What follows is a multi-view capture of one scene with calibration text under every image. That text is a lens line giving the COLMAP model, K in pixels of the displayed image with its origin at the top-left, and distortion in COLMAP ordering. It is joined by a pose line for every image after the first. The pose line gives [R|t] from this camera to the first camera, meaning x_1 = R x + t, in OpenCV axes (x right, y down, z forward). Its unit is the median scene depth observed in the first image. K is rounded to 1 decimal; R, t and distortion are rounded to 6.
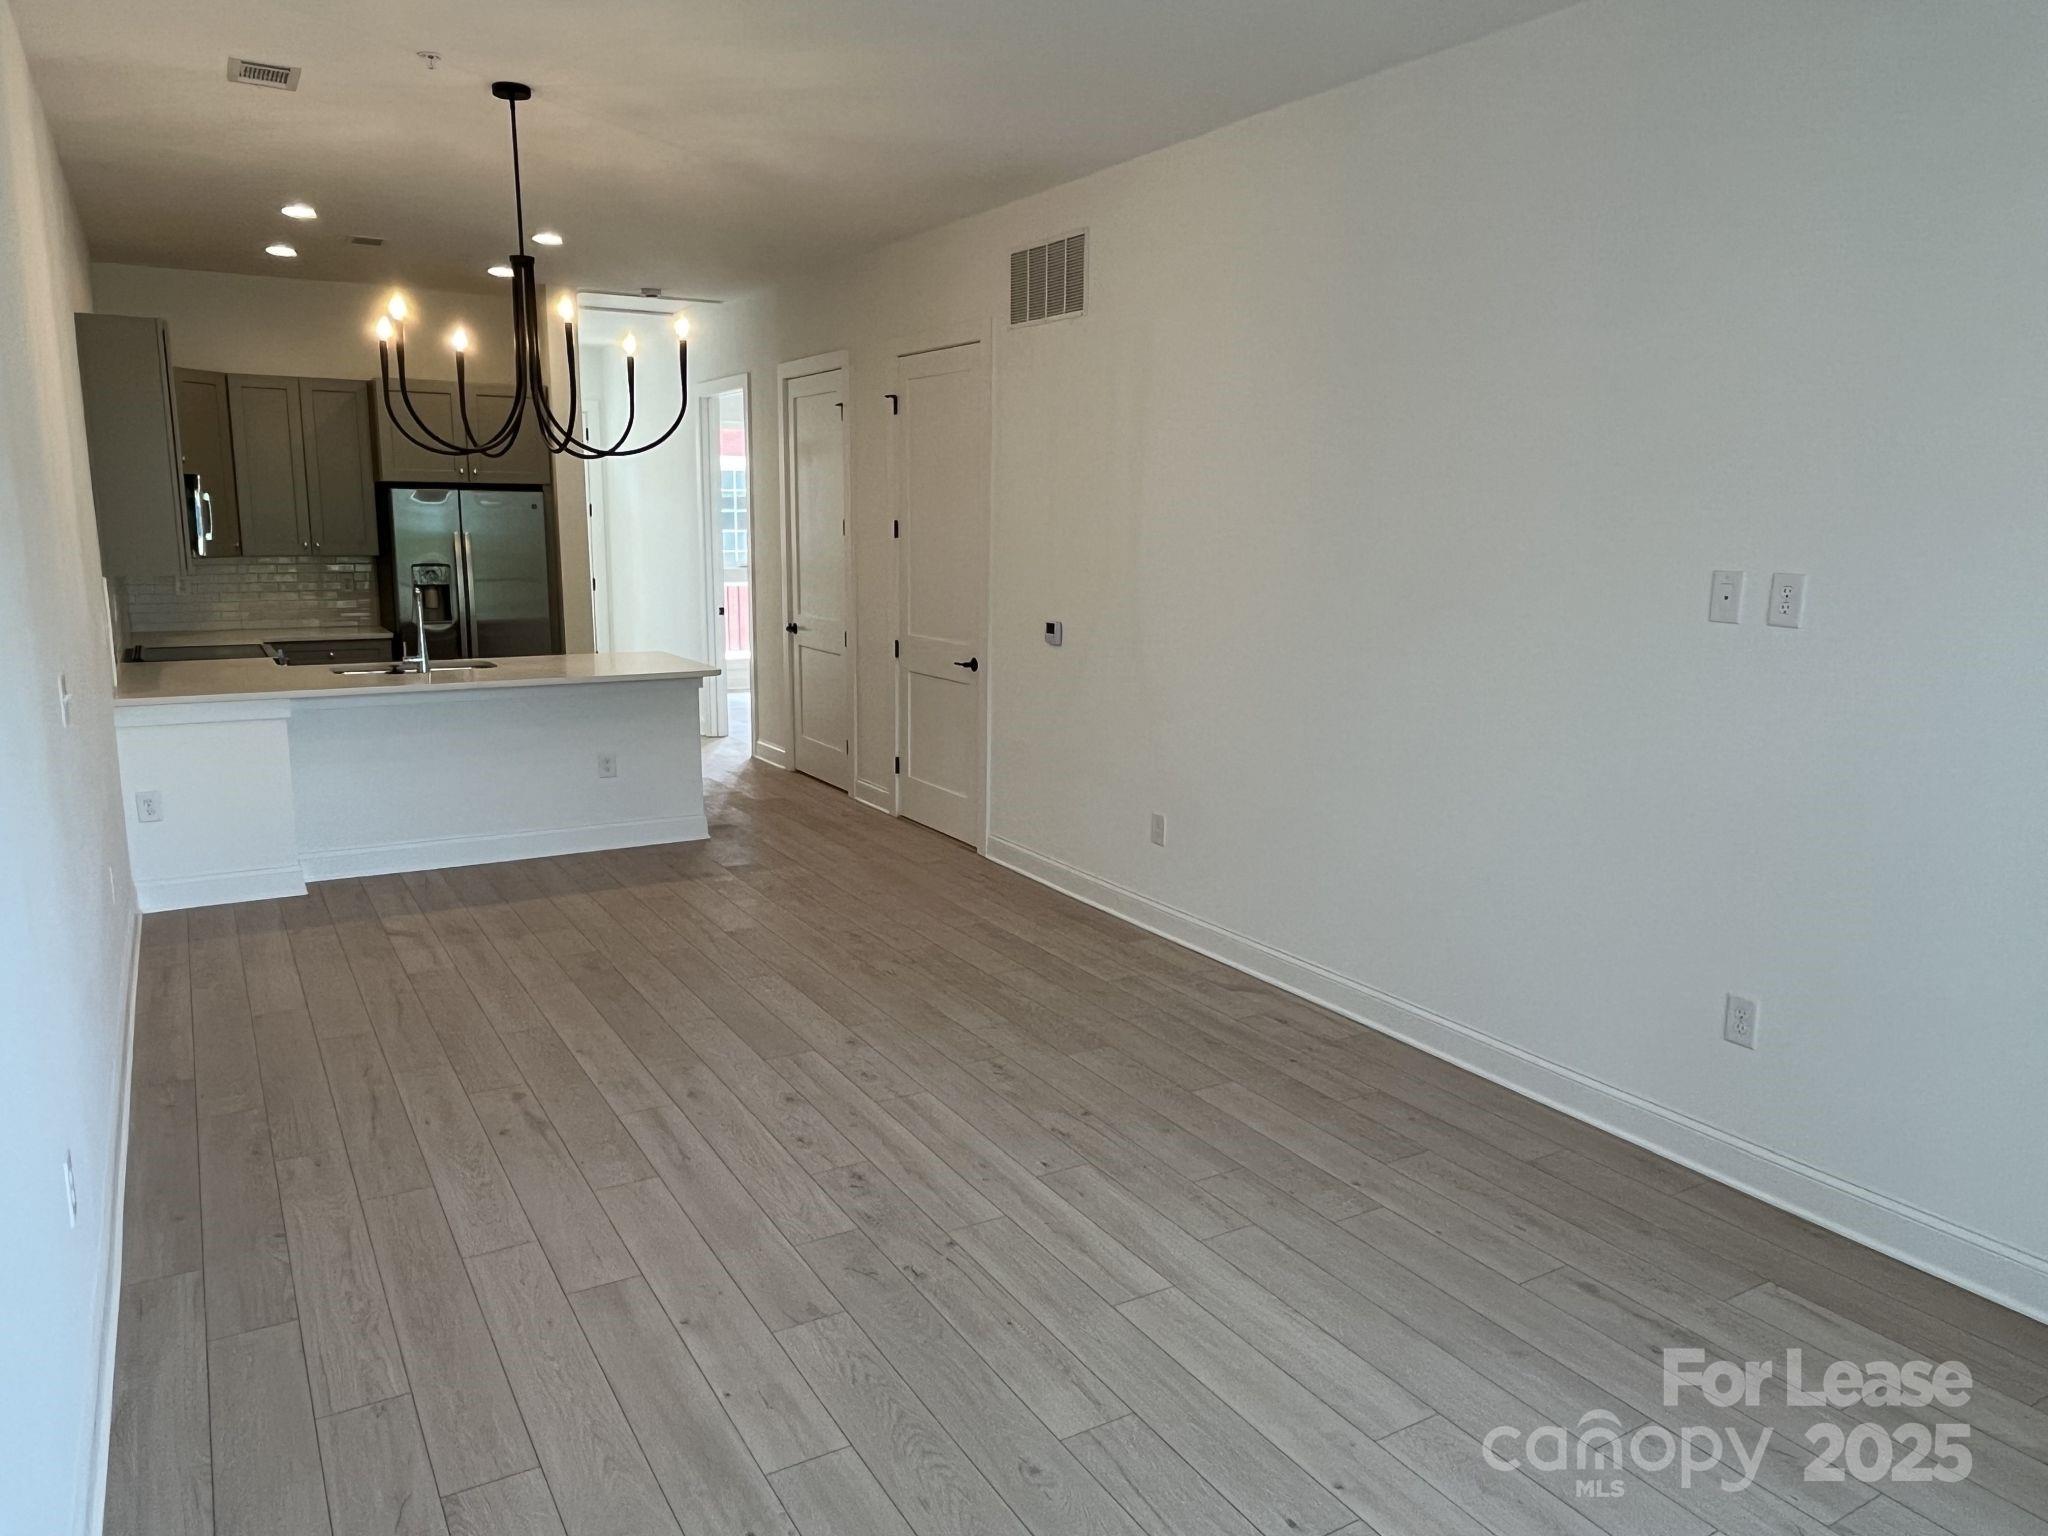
lens RADIAL K [[1417.4, 0, 1015.4], [0, 1417.4, 768.5], [0, 0, 1]] dist [-0.006054, 0.005289]
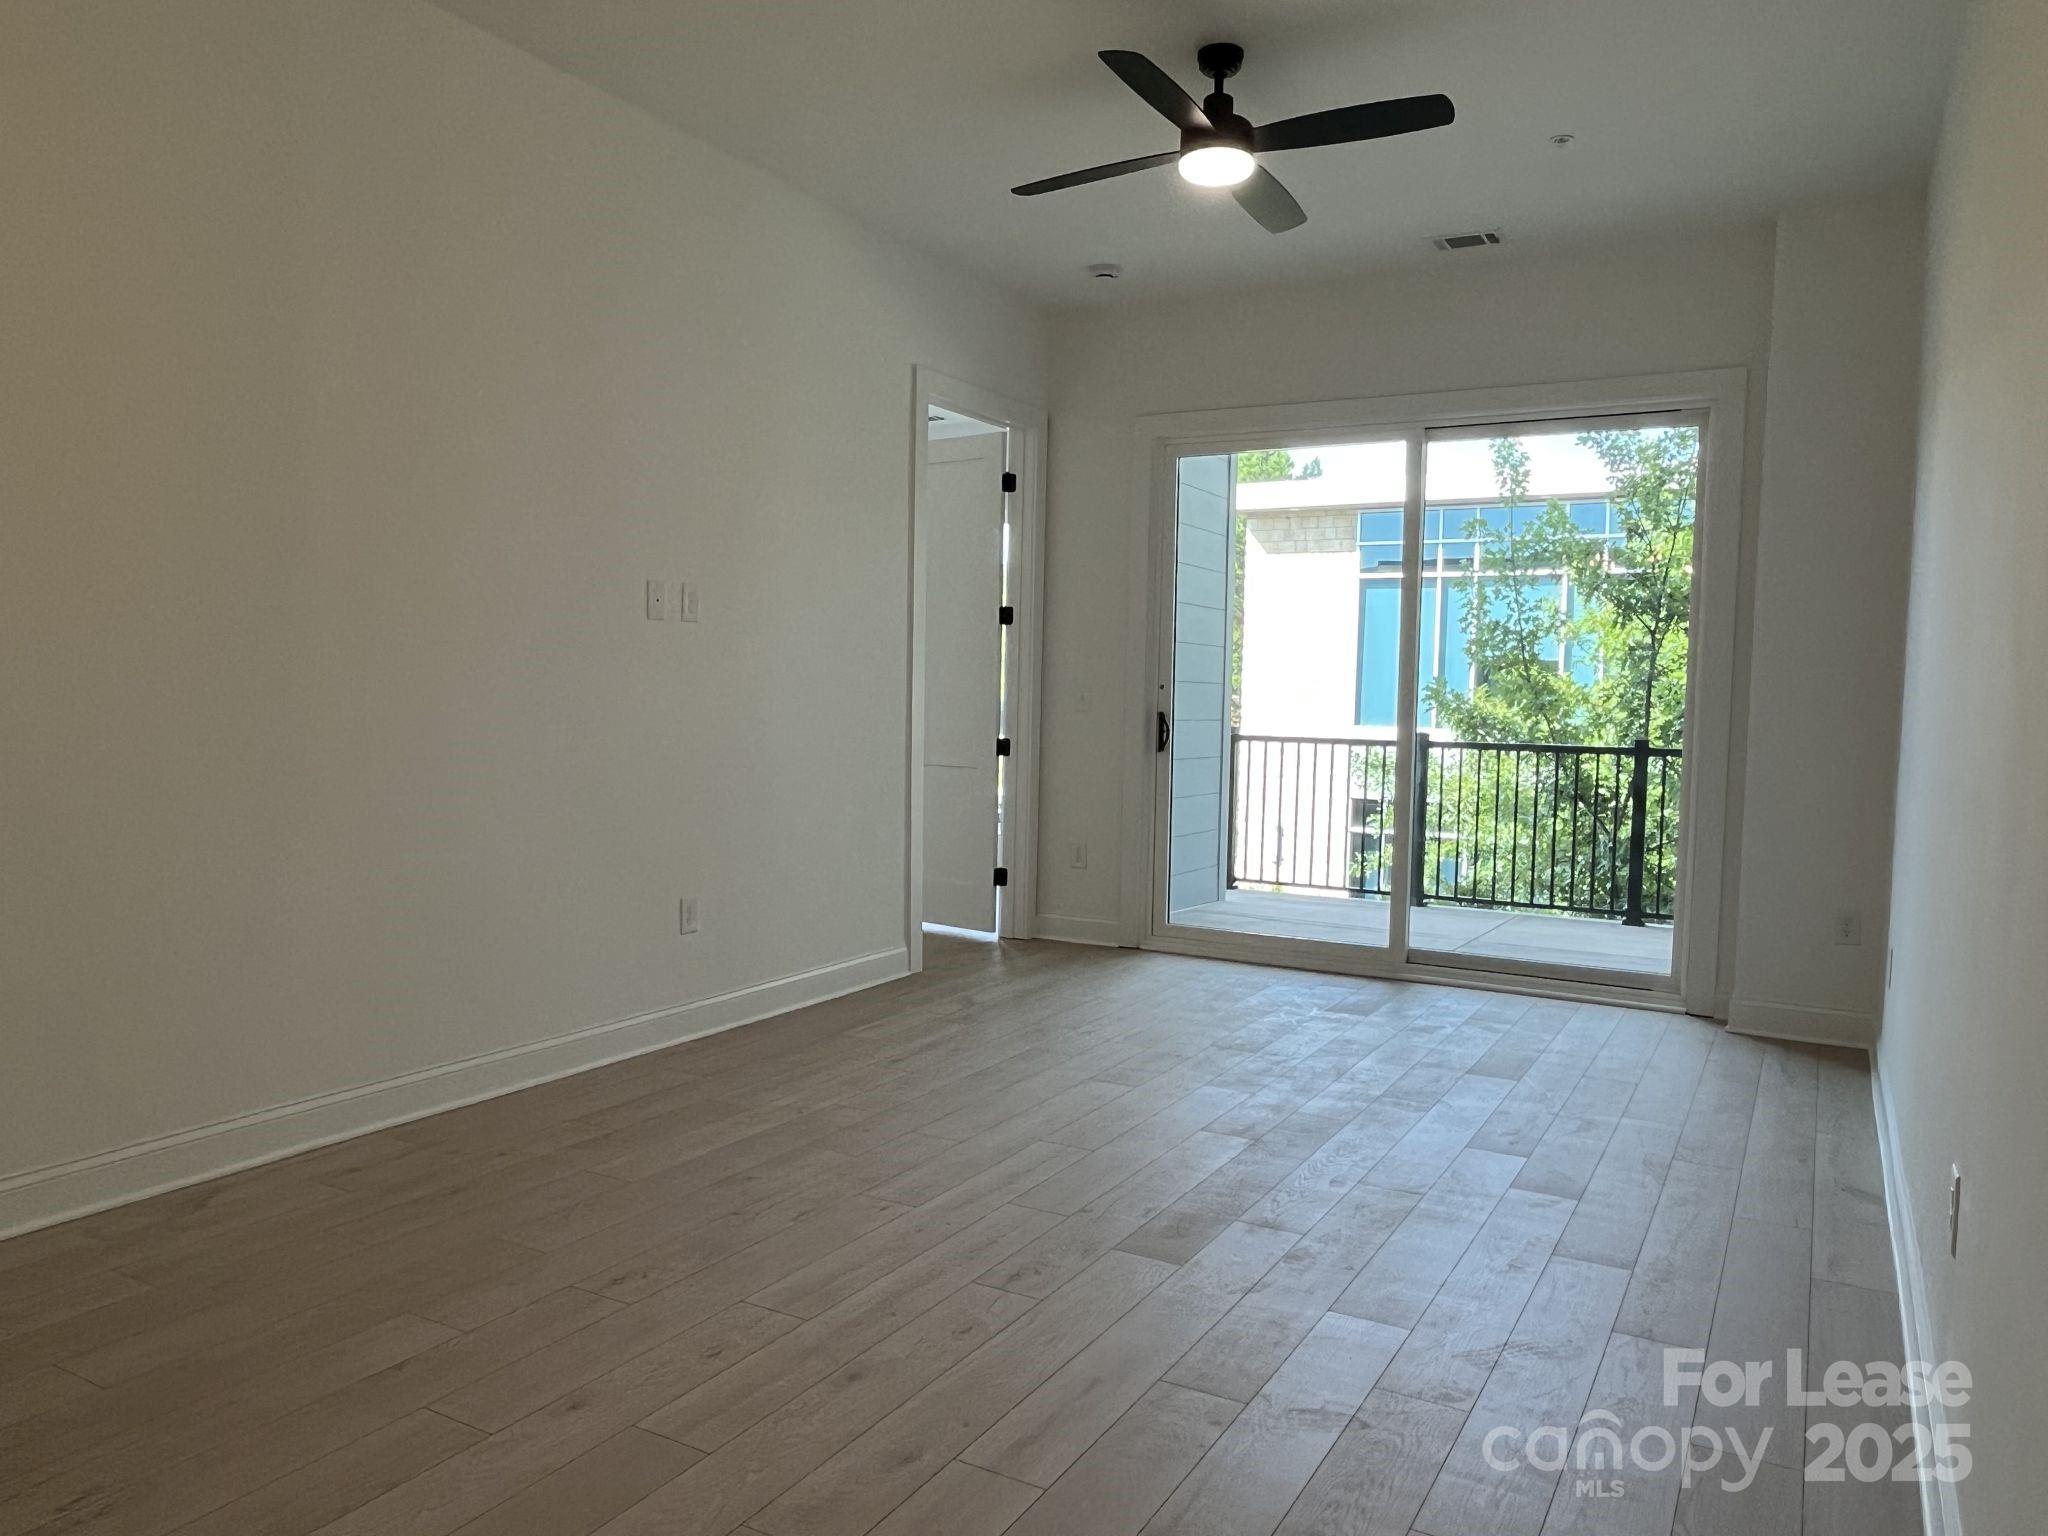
lens RADIAL K [[1417.4, 0, 1018.1], [0, 1417.4, 771.6], [0, 0, 1]] dist [-0.006054, 0.005289]
pose [[-0.486317, -0.071420, 0.870859, -0.573434], [0.136128, 0.978292, 0.156249, -0.087728], [-0.863113, 0.194535, -0.466038, 0.948914]]
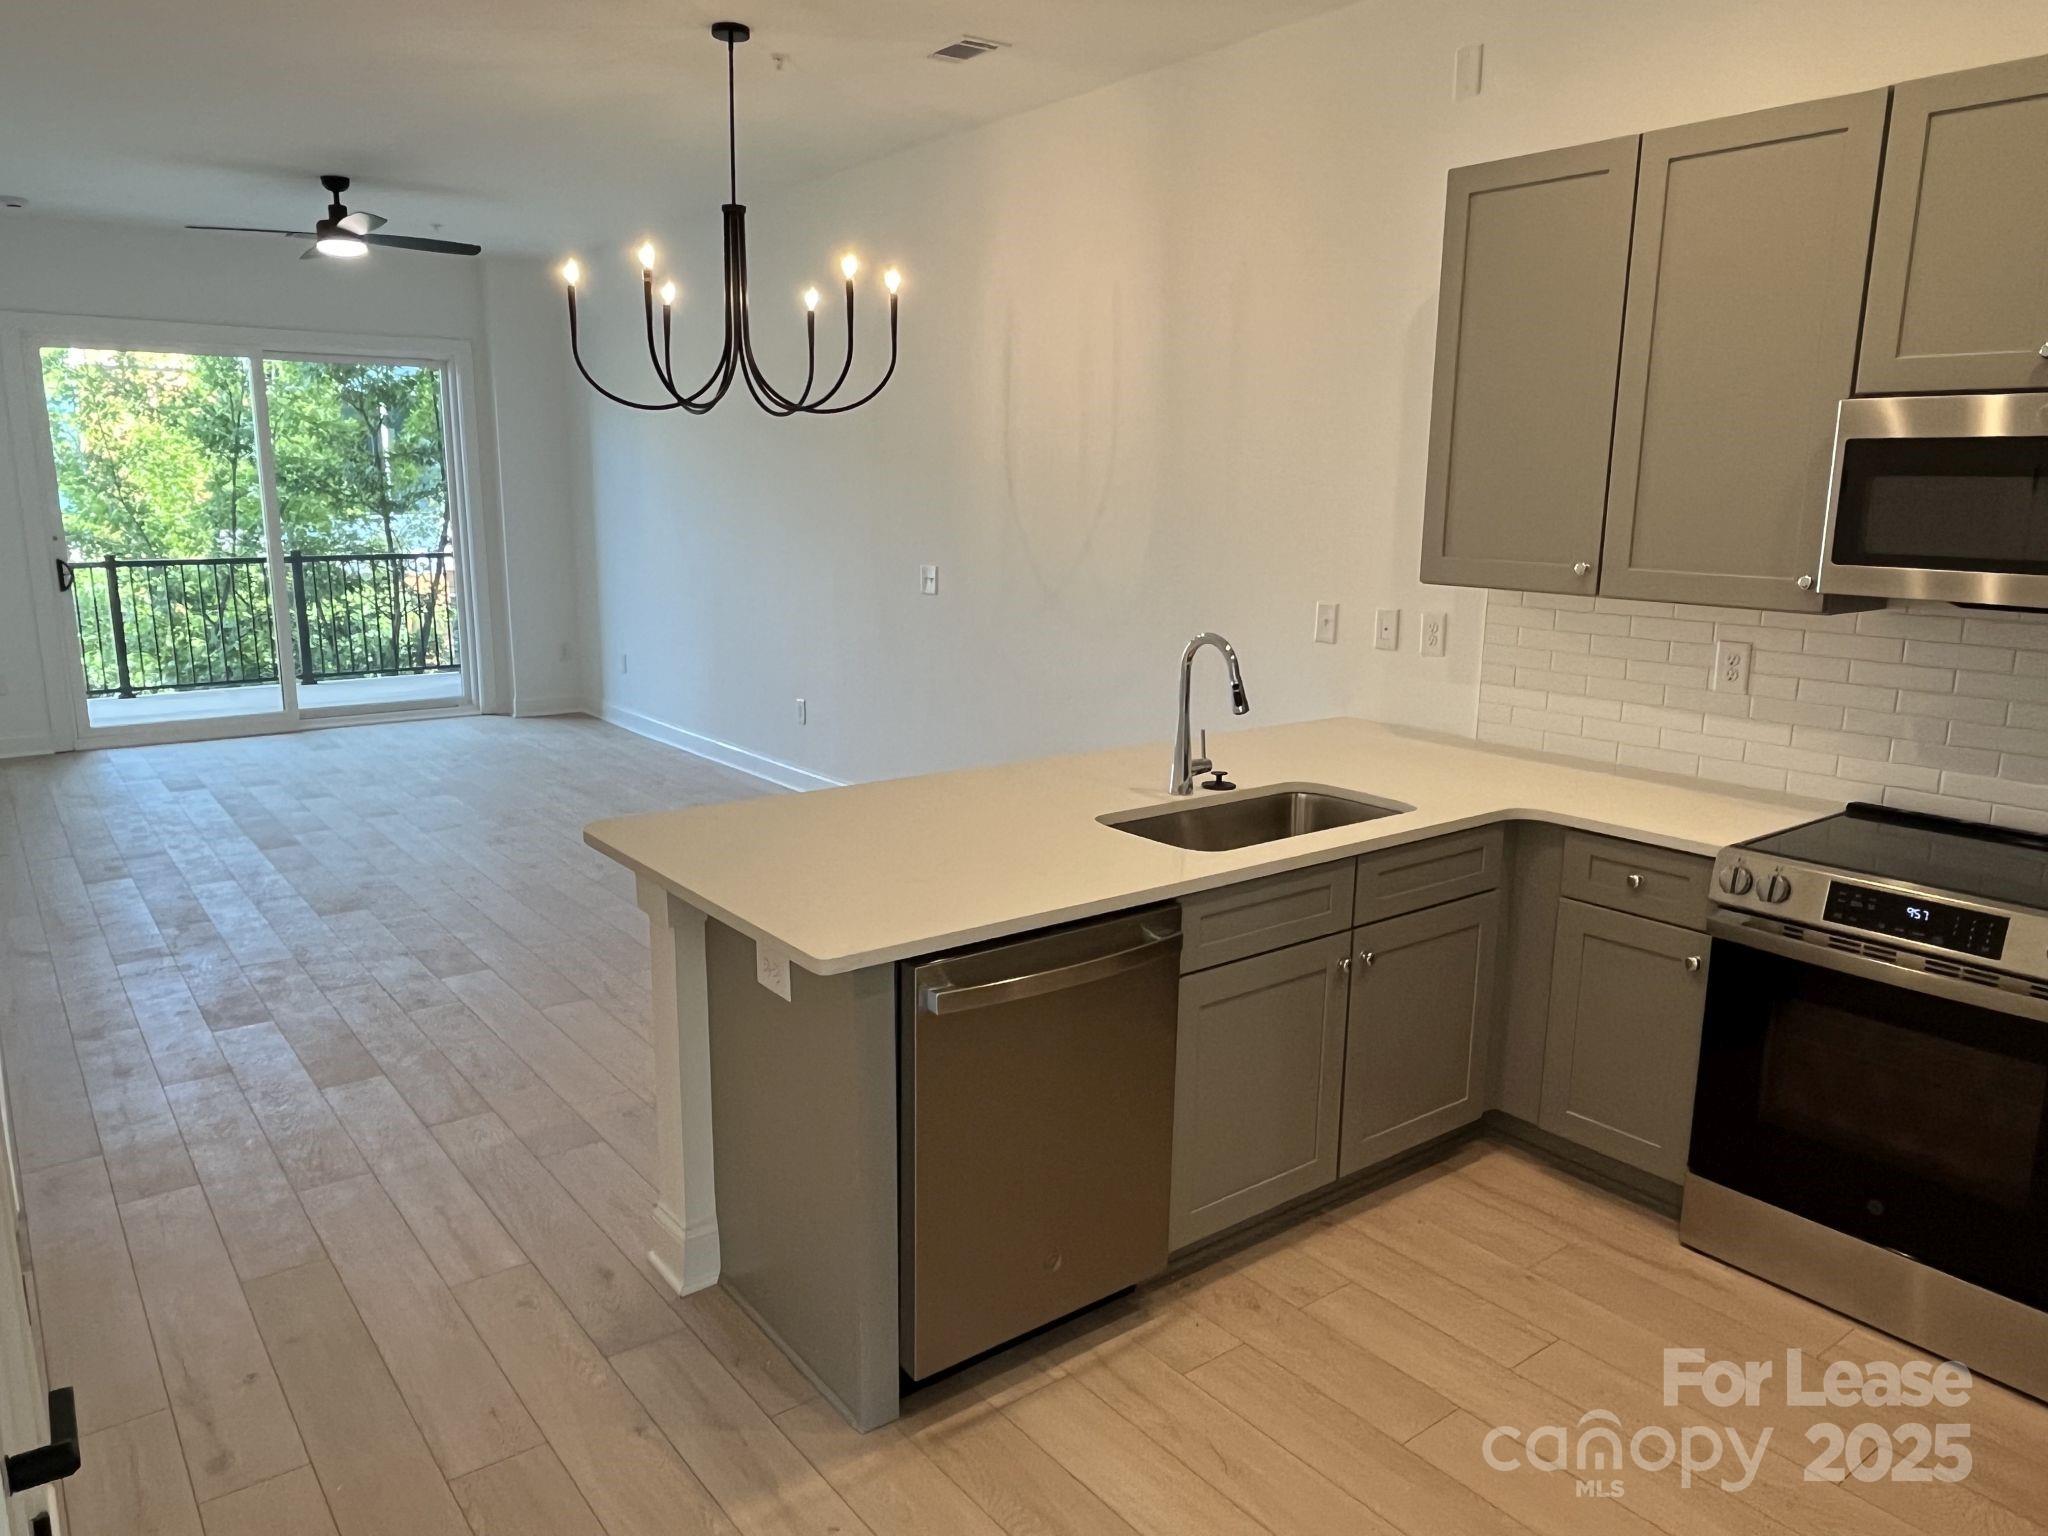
lens RADIAL K [[1417.4, 0, 1016.8], [0, 1417.4, 781.4], [0, 0, 1]] dist [-0.006054, 0.005289]
pose [[-0.991723, 0.003403, -0.128351, -0.396713], [-0.046066, 0.923664, 0.380425, -0.333689], [0.119848, 0.383189, -0.915862, 1.858615]]
